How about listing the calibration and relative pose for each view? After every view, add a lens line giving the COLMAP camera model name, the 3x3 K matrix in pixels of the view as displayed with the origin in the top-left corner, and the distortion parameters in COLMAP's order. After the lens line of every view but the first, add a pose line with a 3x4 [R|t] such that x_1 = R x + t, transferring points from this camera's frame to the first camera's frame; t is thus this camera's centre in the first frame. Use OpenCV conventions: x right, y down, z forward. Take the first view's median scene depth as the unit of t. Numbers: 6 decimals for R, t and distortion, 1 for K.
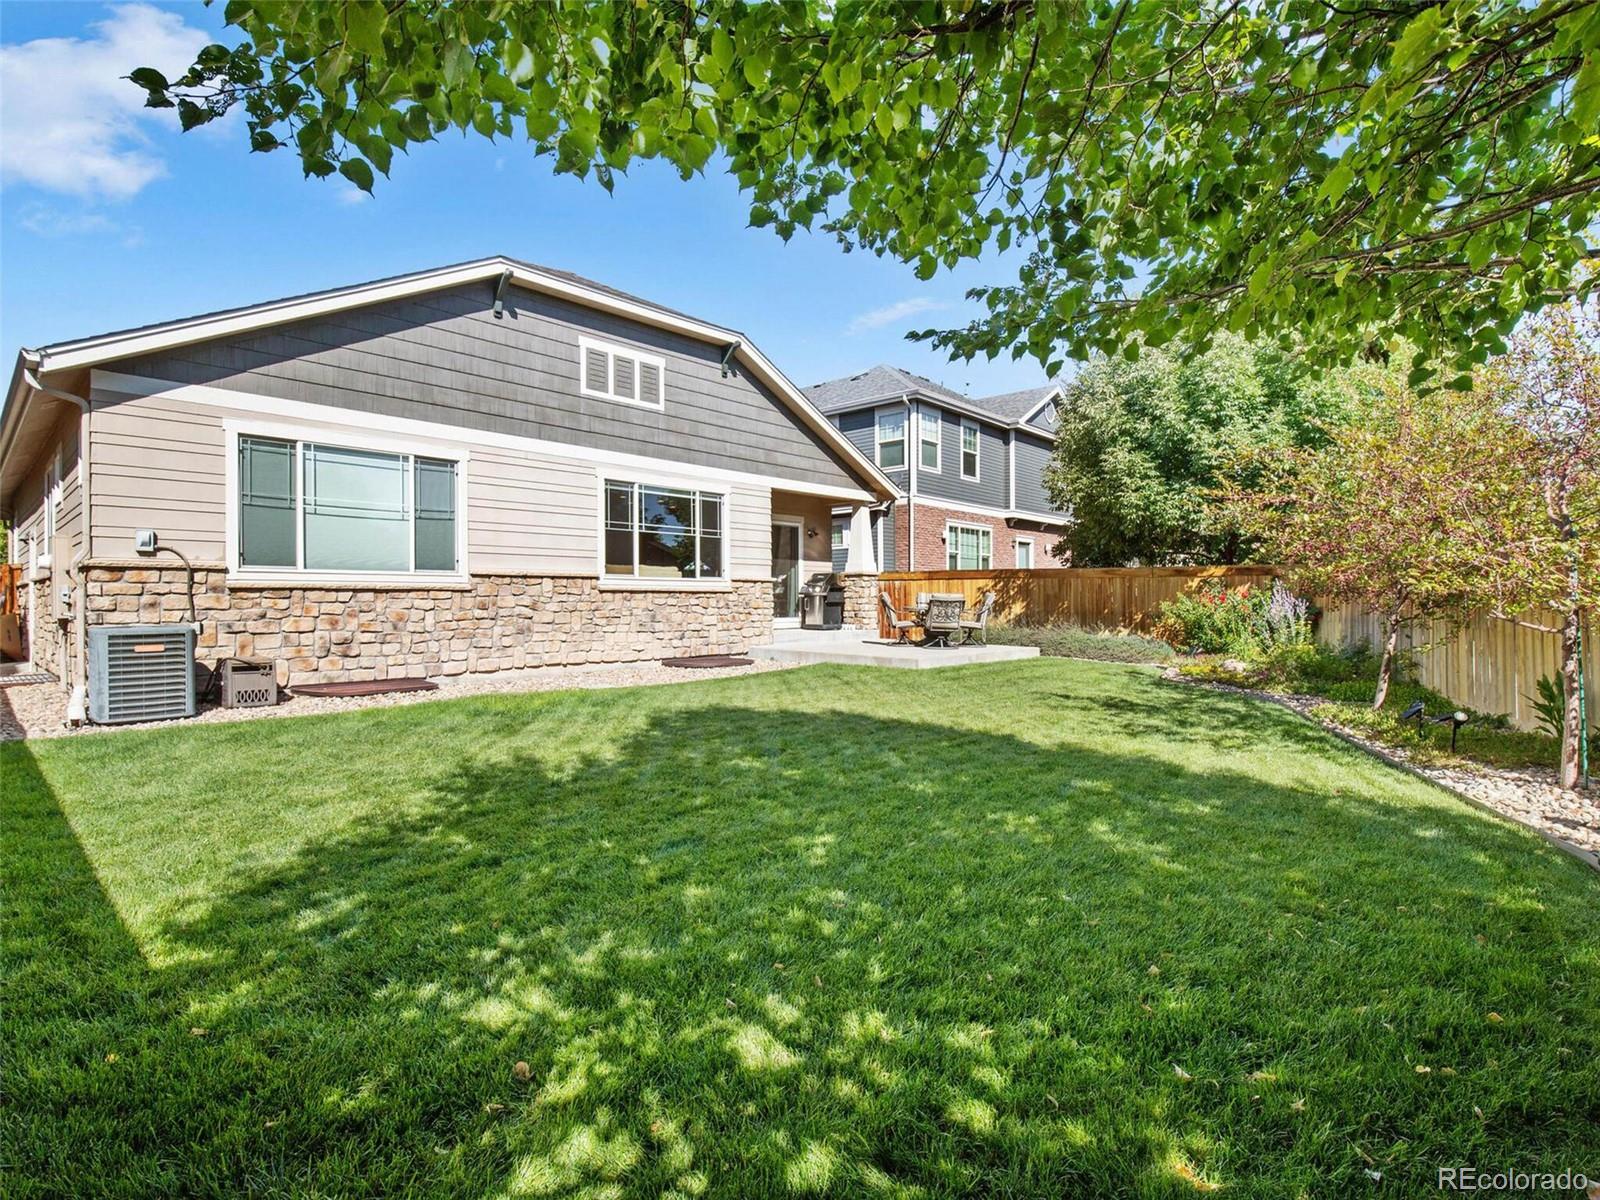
lens RADIAL K [[808.6, 0, 800.4], [0, 808.6, 597.0], [0, 0, 1]] dist [0.007595, -0.001680]
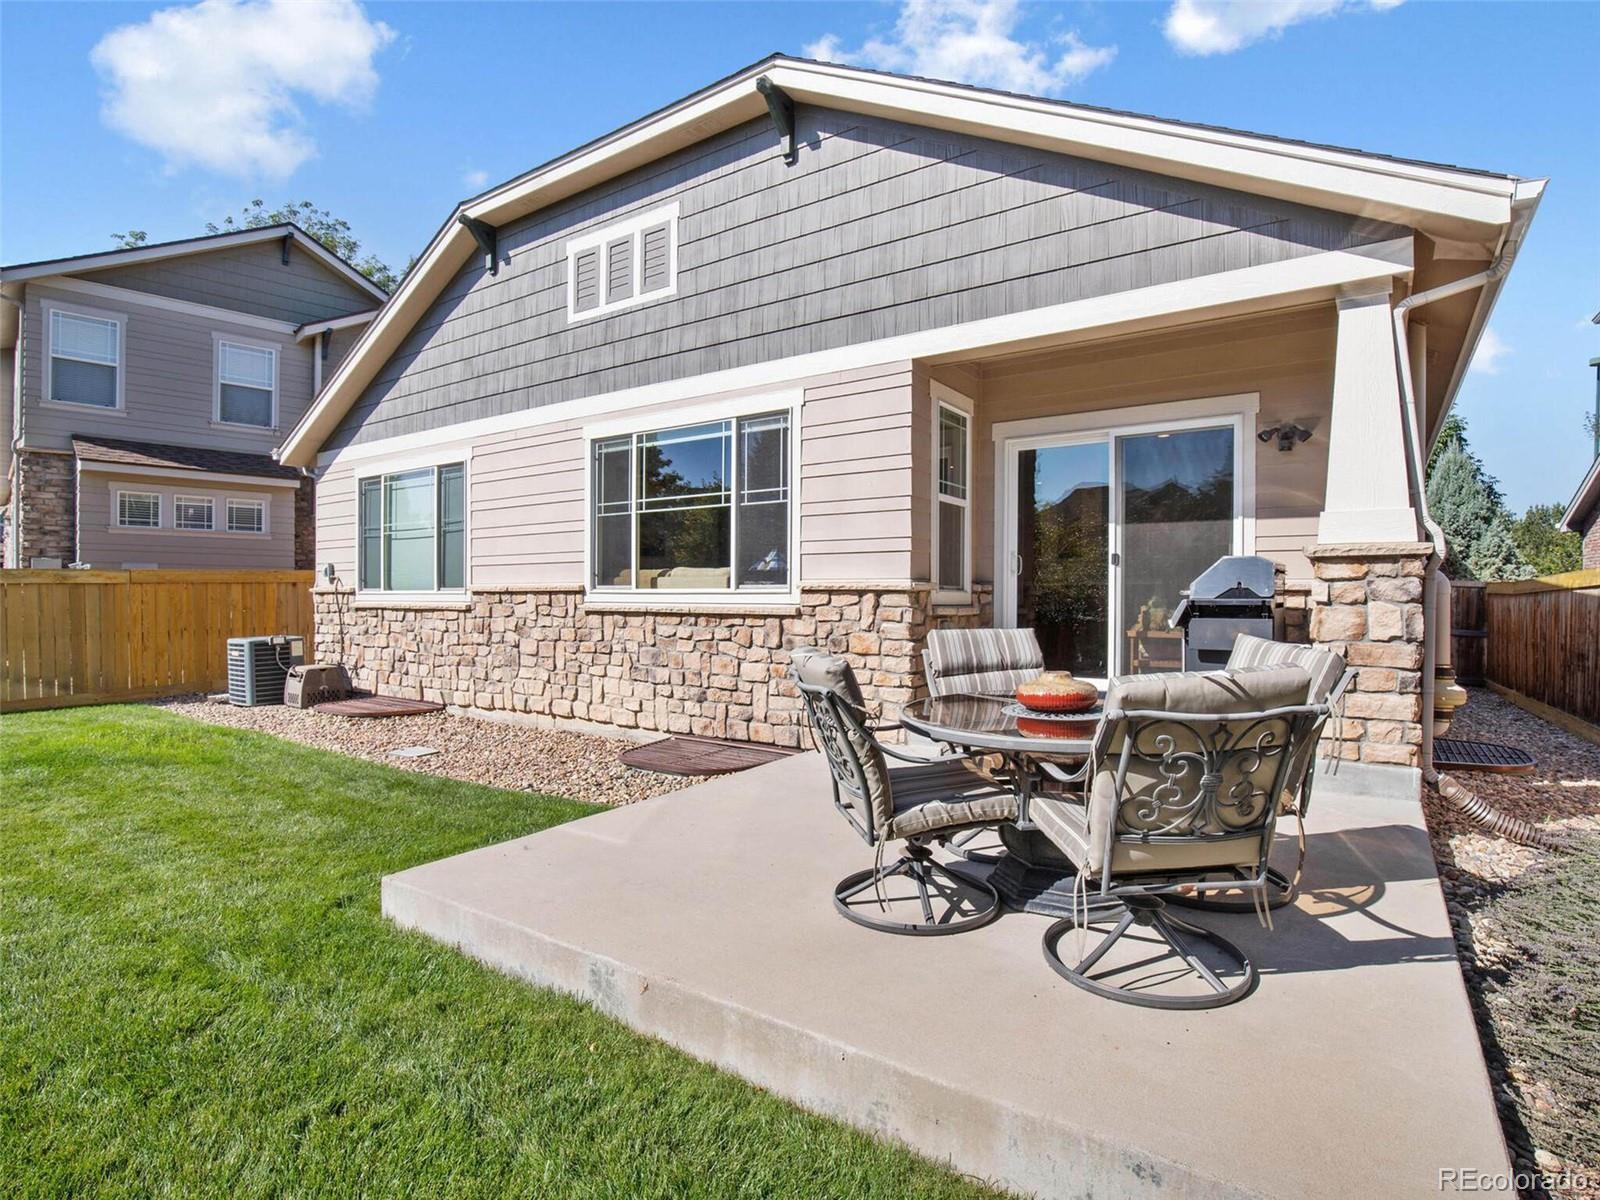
lens RADIAL K [[808.6, 0, 801.0], [0, 808.6, 597.6], [0, 0, 1]] dist [0.007595, -0.001680]
pose [[0.150103, -0.009634, -0.988623, 0.424816], [-0.006934, 0.999918, -0.010796, -0.012894], [0.988646, 0.008476, 0.150024, 1.059498]]
